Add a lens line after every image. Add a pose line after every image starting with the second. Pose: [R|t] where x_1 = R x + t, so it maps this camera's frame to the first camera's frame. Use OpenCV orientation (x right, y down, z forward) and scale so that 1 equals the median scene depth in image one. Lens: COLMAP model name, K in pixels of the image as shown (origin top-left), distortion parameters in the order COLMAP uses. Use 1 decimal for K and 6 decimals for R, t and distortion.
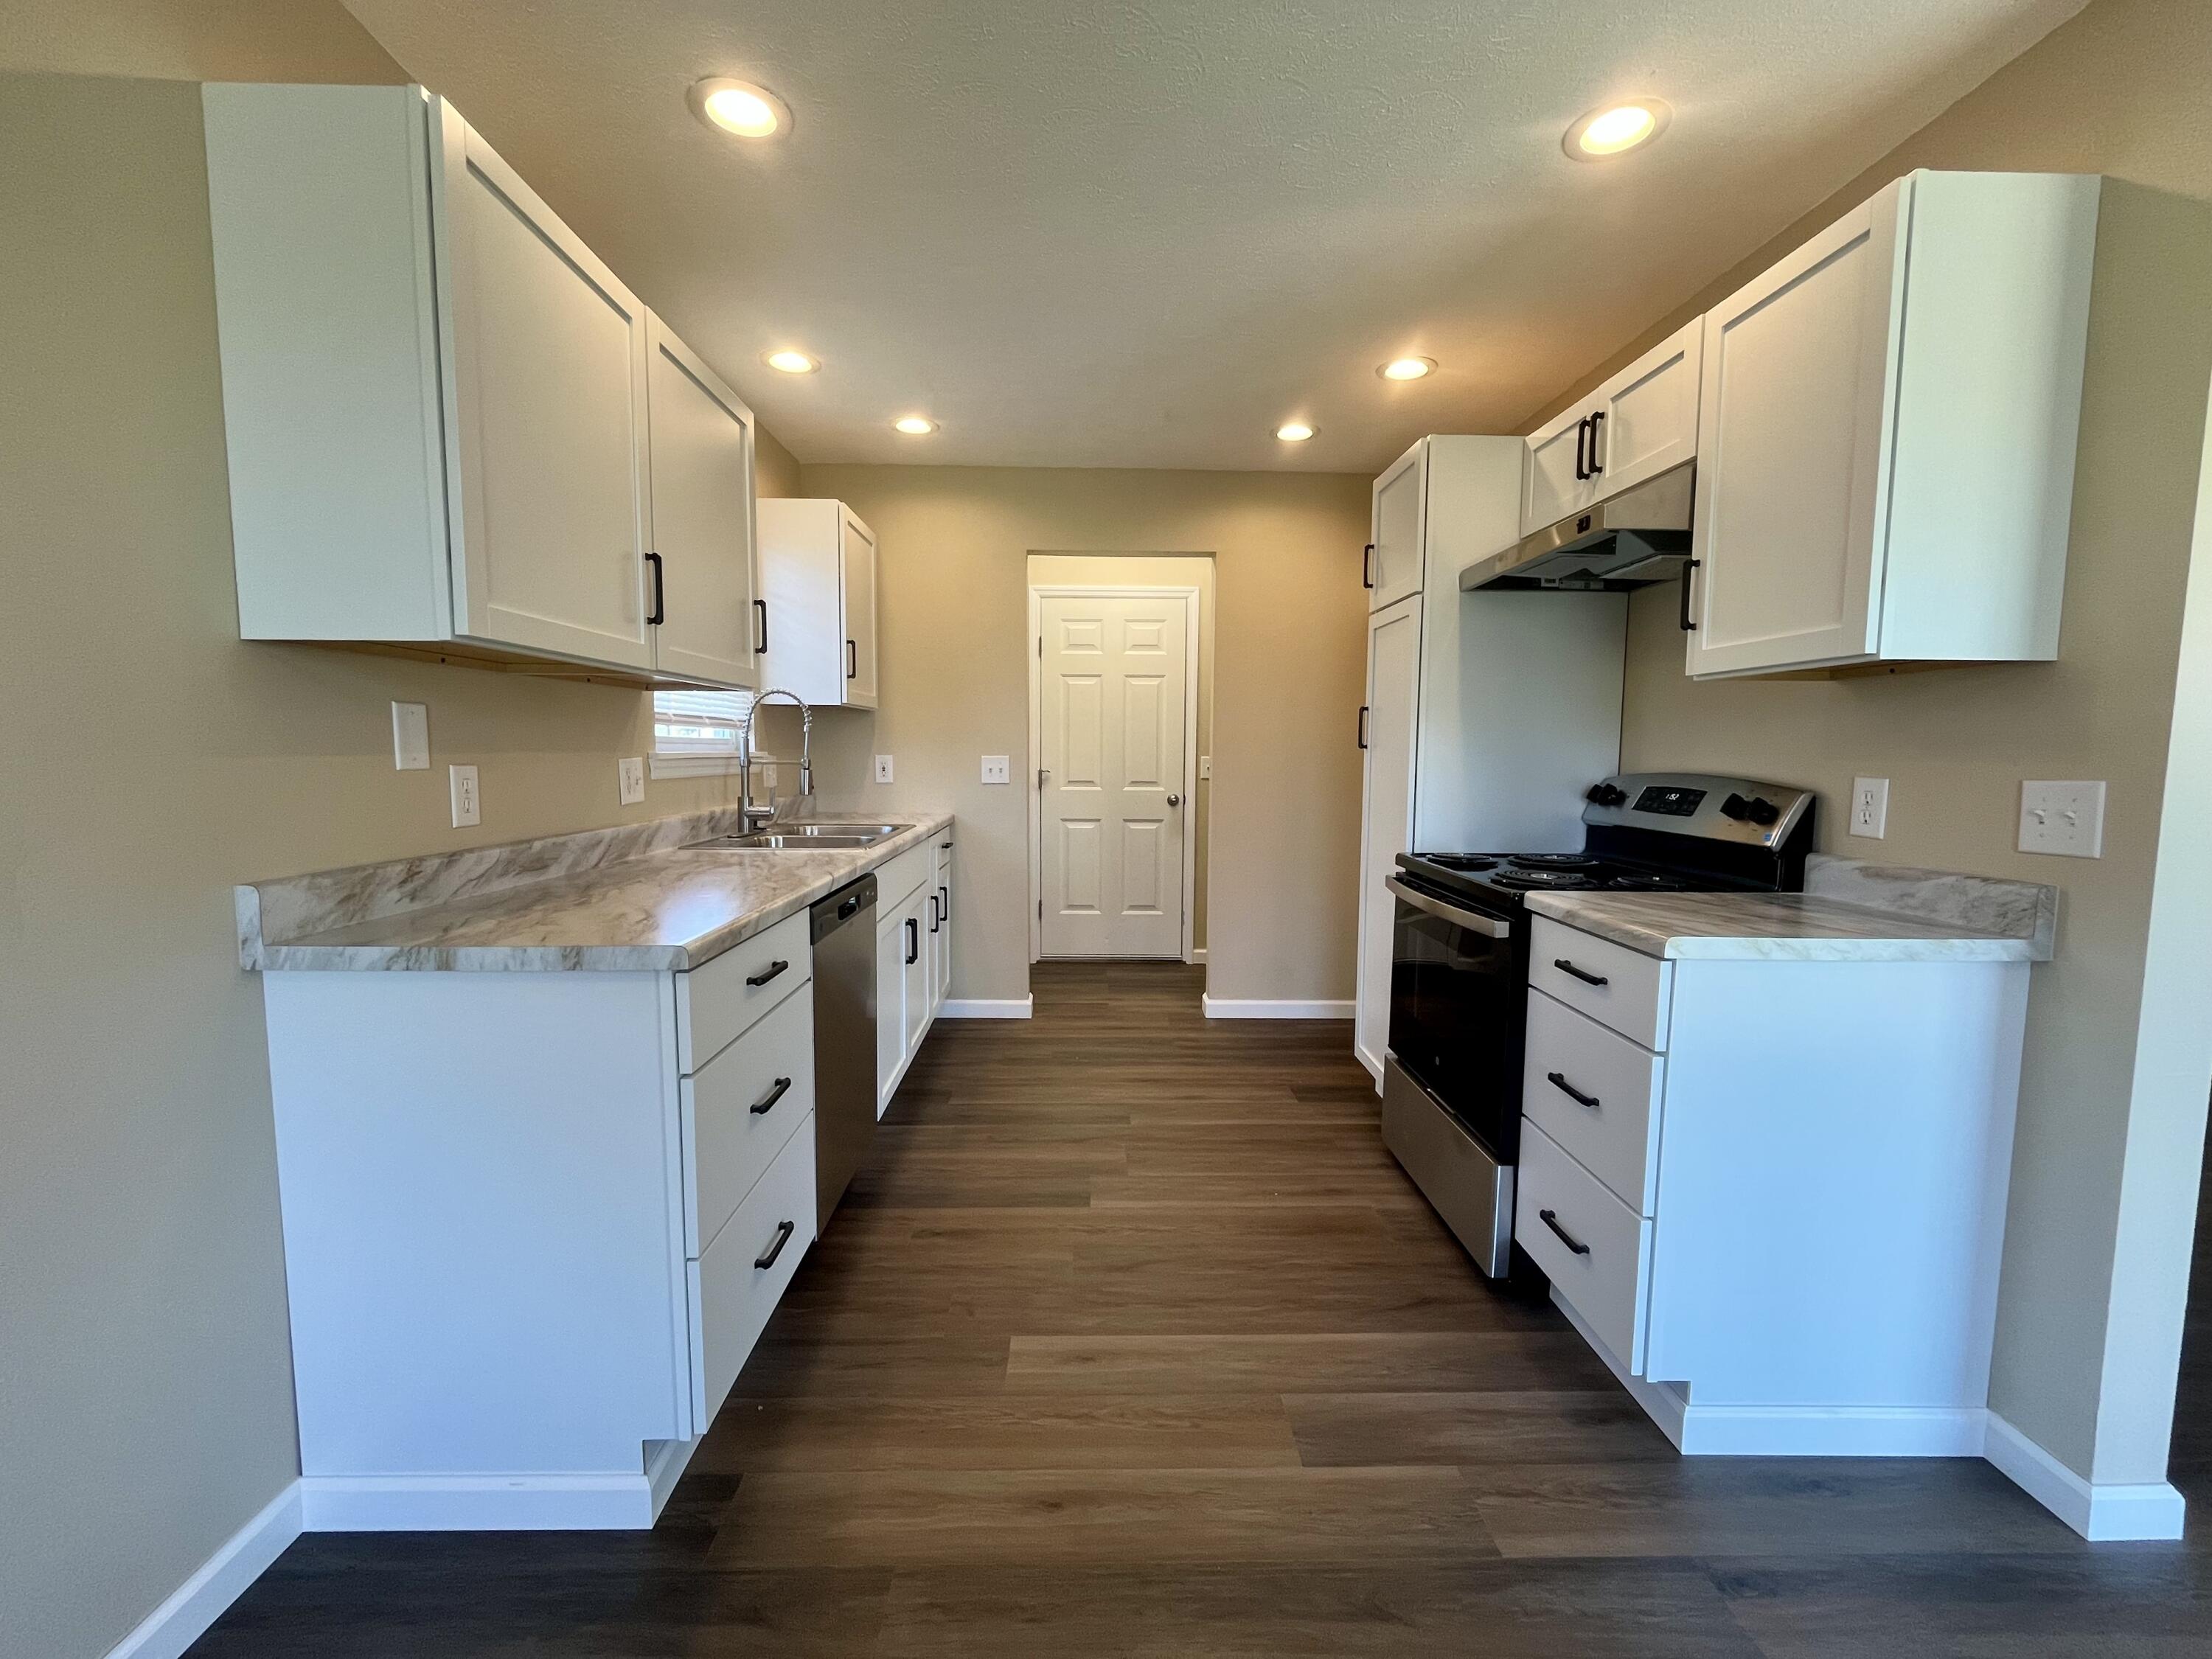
lens RADIAL K [[899.5, 0, 1106.0], [0, 899.5, 829.5], [0, 0, 1]] dist [-0.003348, -0.000511]
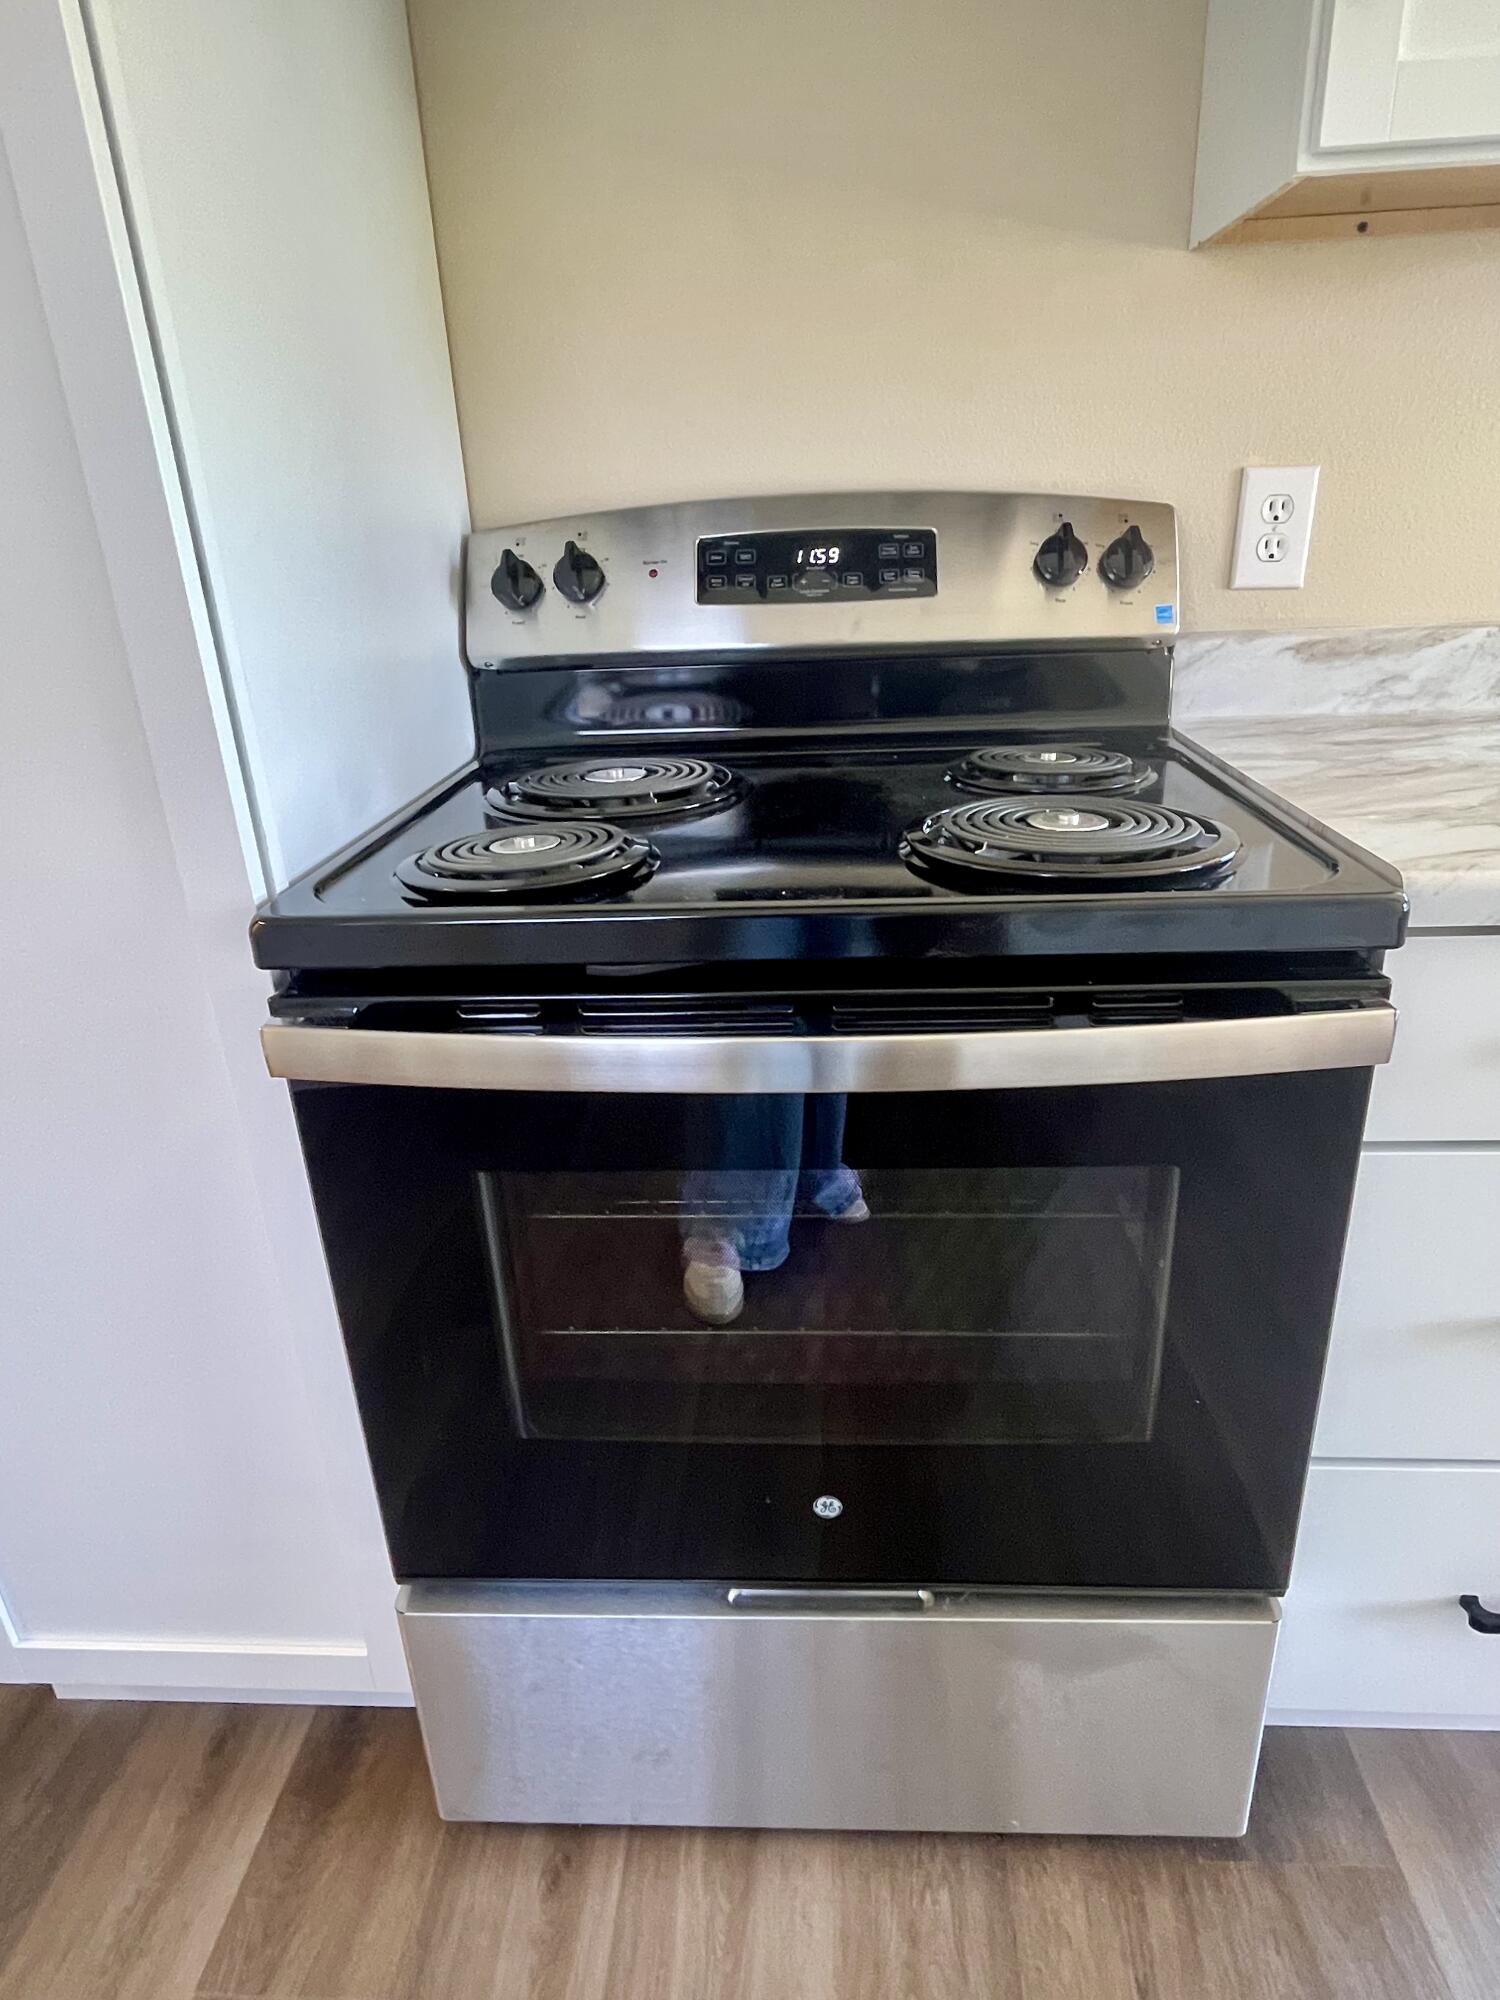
lens RADIAL K [[1168.5, 0, 750.0], [0, 1168.5, 1000.0], [0, 0, 1]] dist [0.000325, 0.000143]
pose [[0.083127, -0.403503, 0.911194, 0.120036], [0.131357, 0.910817, 0.391353, -0.103520], [-0.987844, 0.087160, 0.128717, 1.609180]]
